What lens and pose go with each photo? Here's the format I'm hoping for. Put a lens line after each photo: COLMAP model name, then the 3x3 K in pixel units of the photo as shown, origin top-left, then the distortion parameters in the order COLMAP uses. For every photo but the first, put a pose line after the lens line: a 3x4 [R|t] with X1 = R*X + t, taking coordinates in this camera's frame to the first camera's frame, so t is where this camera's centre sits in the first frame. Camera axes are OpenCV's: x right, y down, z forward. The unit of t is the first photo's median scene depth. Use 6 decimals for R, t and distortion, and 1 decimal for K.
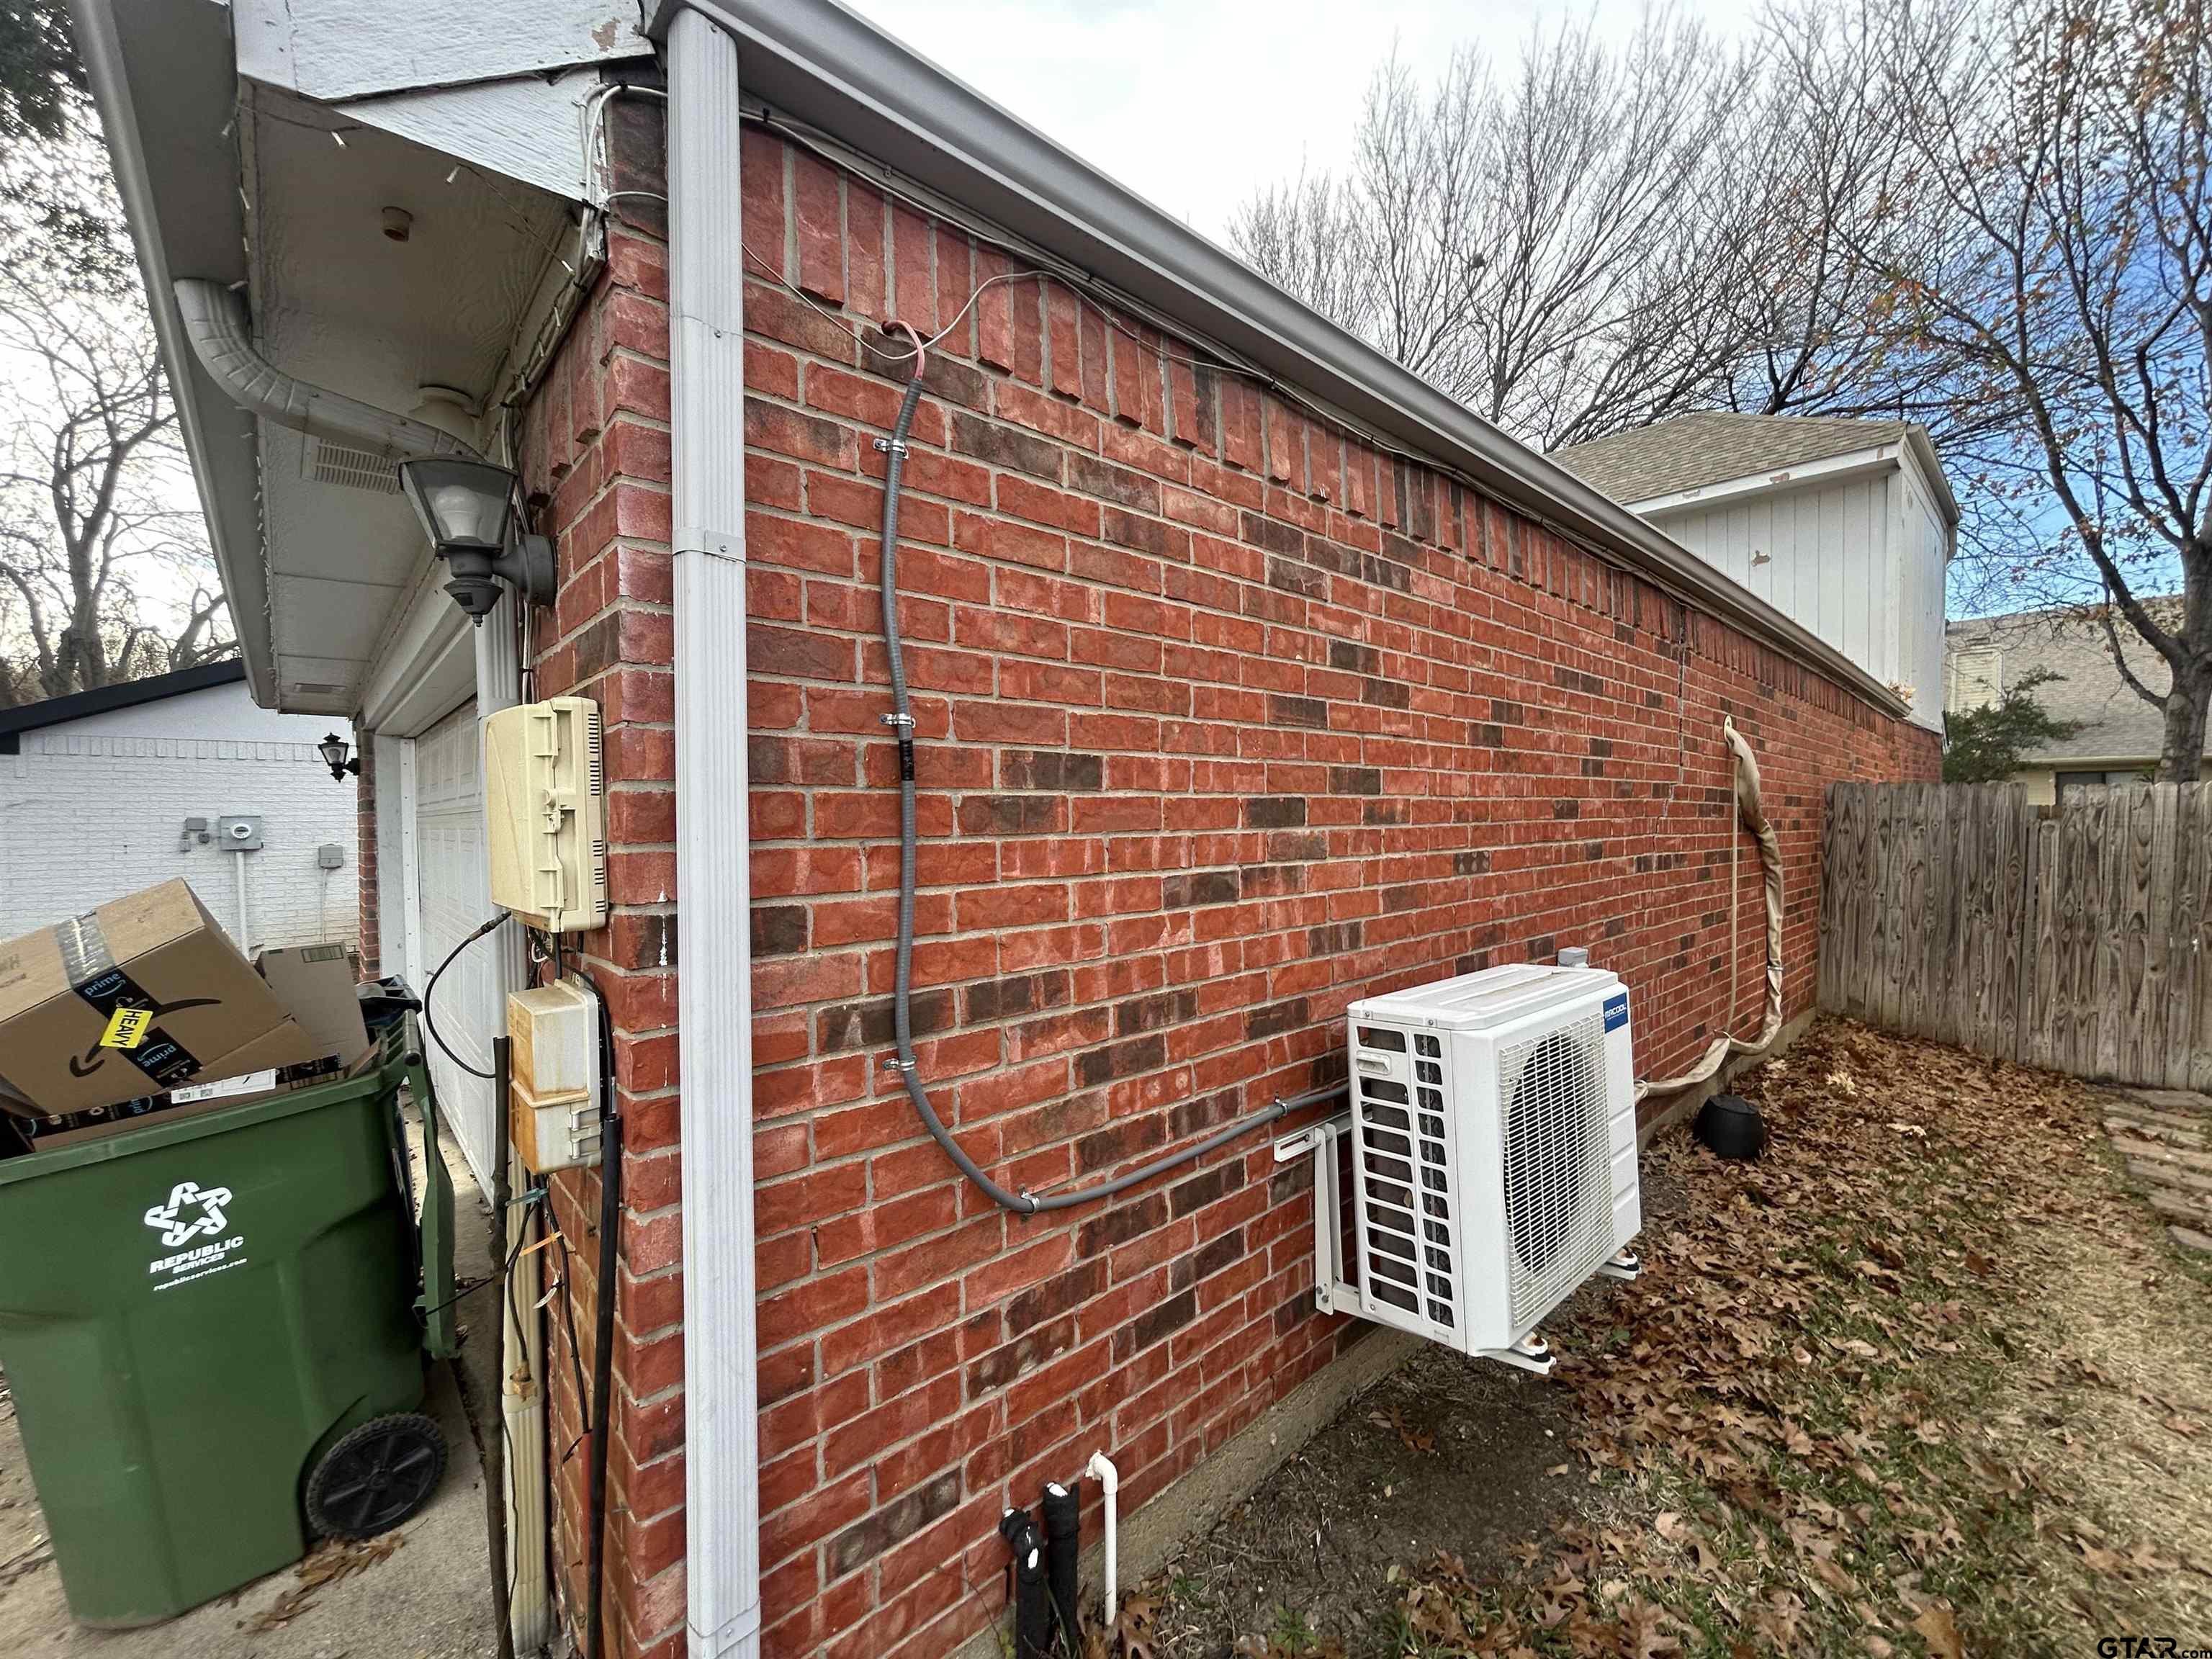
lens RADIAL K [[894.2, 0, 1110.9], [0, 894.2, 833.6], [0, 0, 1]] dist [-0.001734, -0.000581]
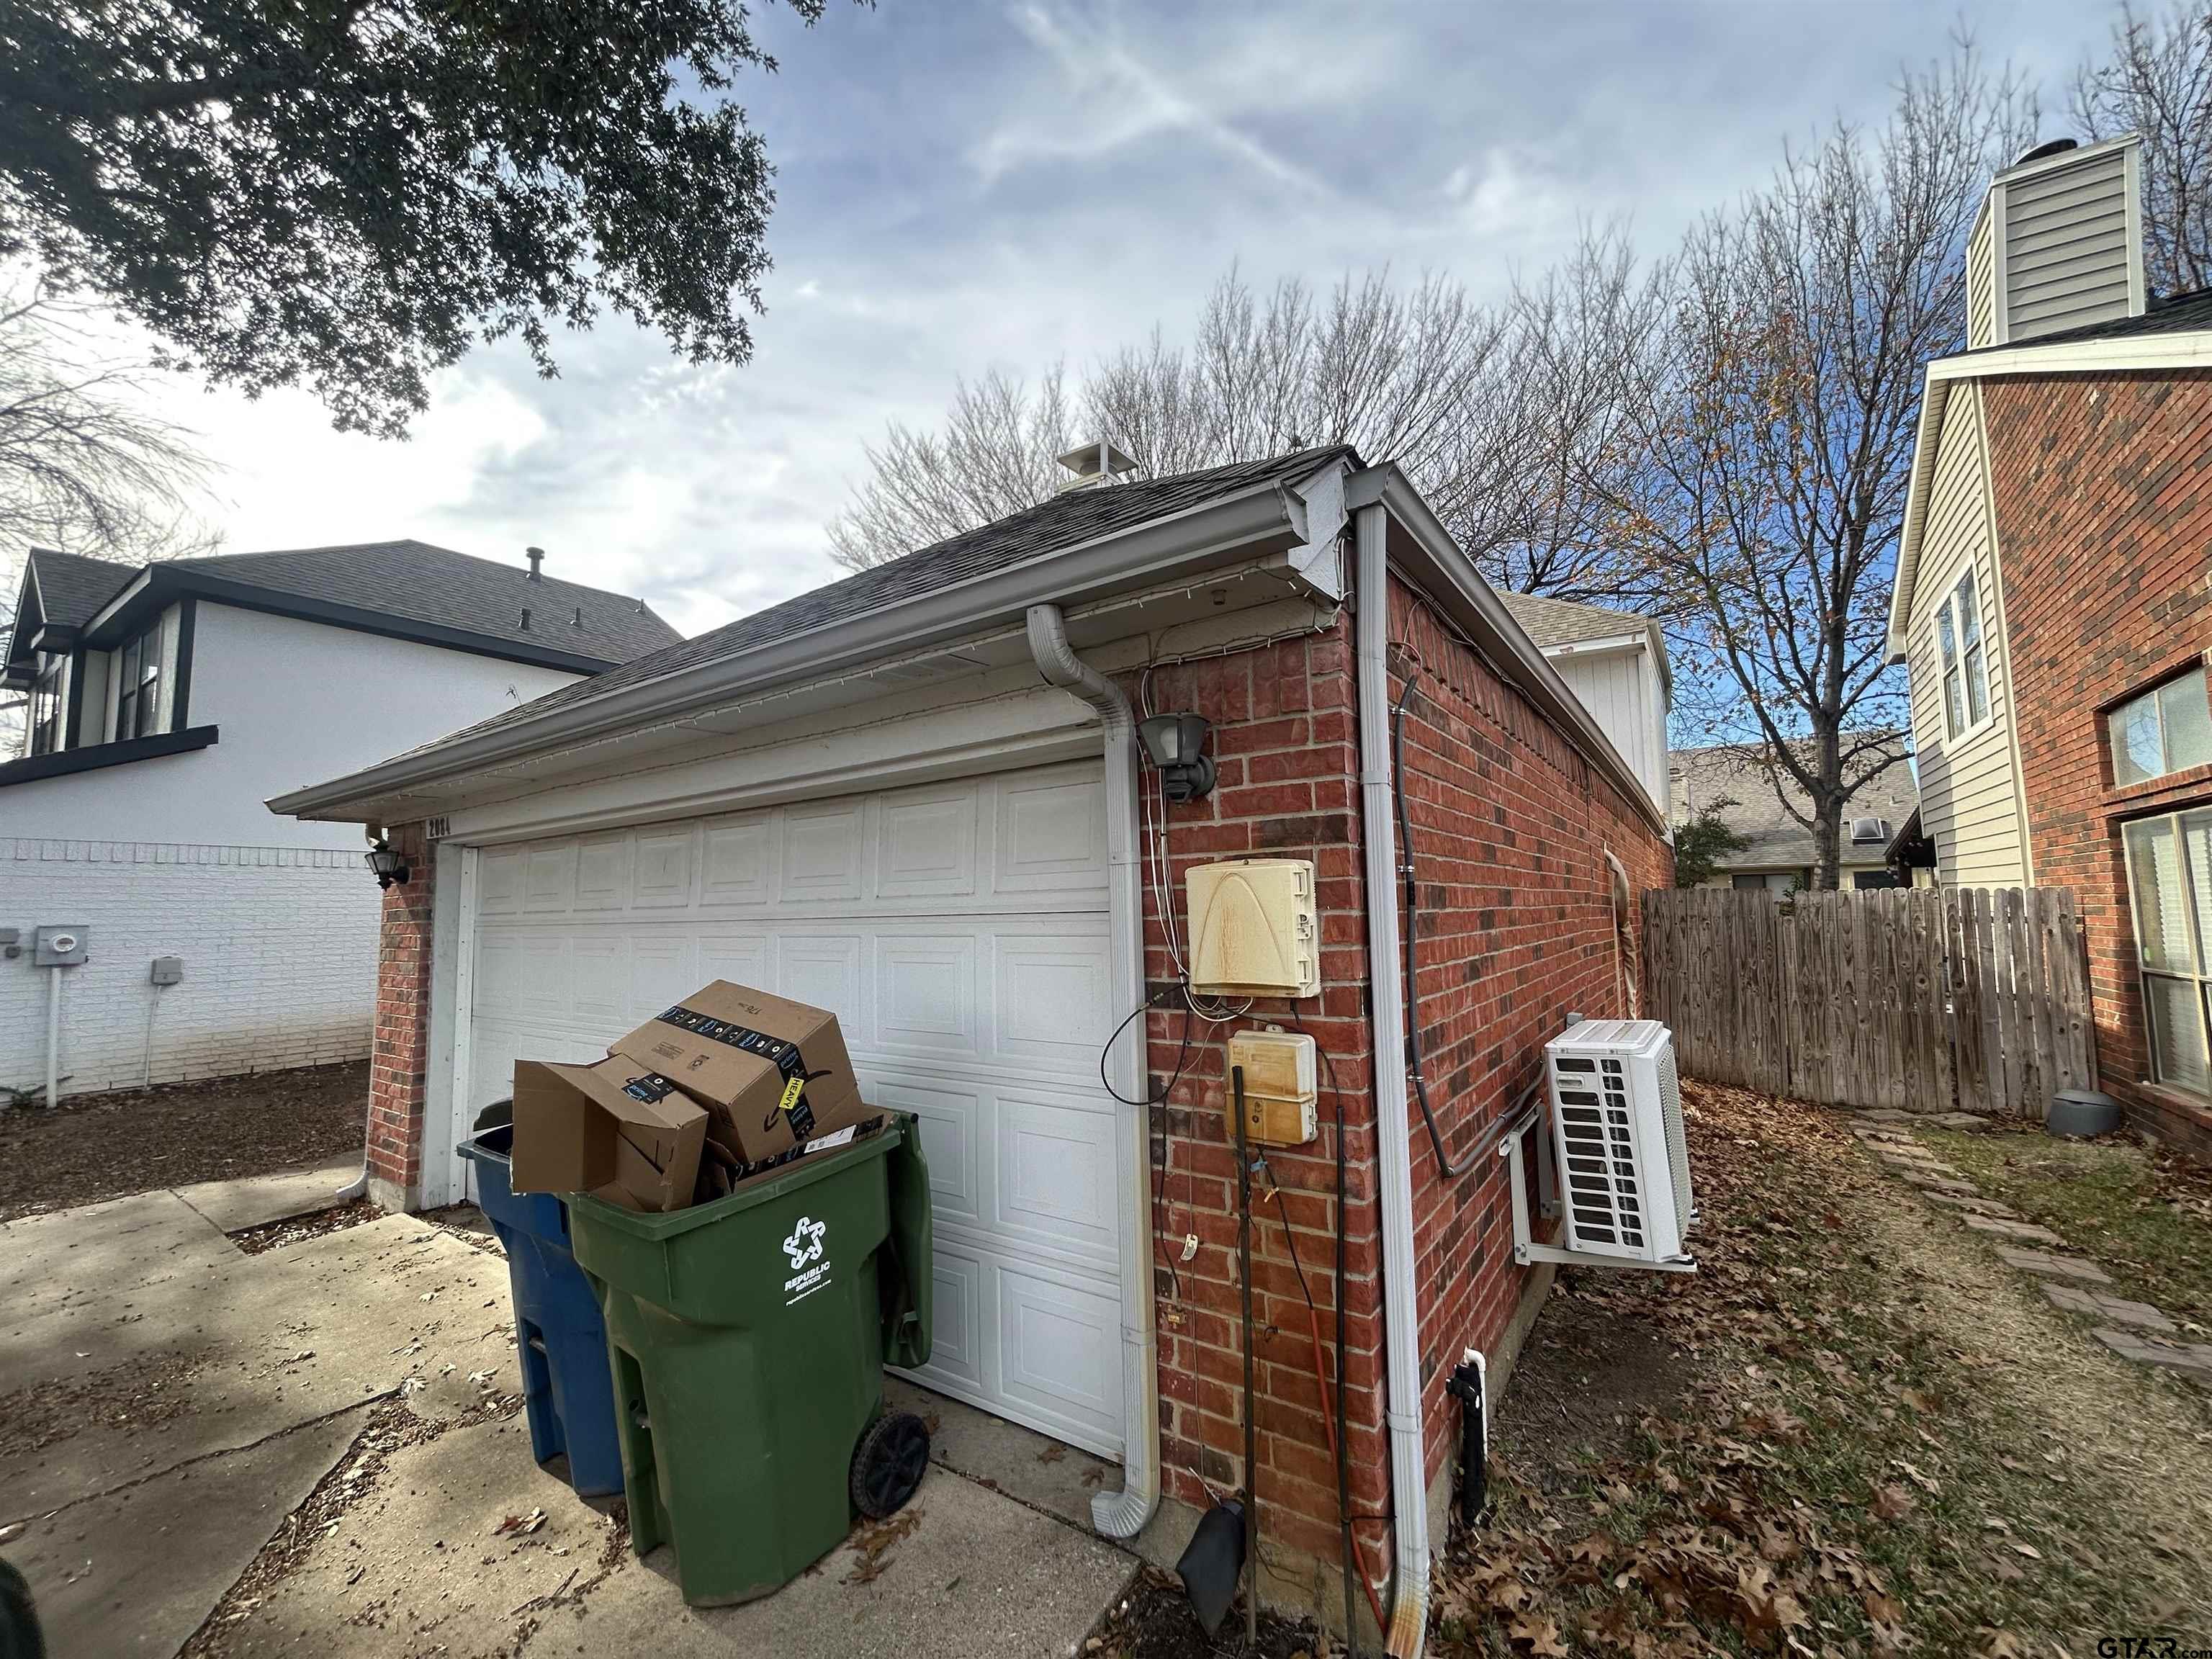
lens RADIAL K [[894.2, 0, 1104.5], [0, 894.2, 835.5], [0, 0, 1]] dist [-0.001734, -0.000581]
pose [[0.975845, 0.011507, 0.218162, -0.624228], [0.012039, 0.994262, -0.106295, -0.009266], [-0.218133, 0.106354, 0.970107, -0.278295]]
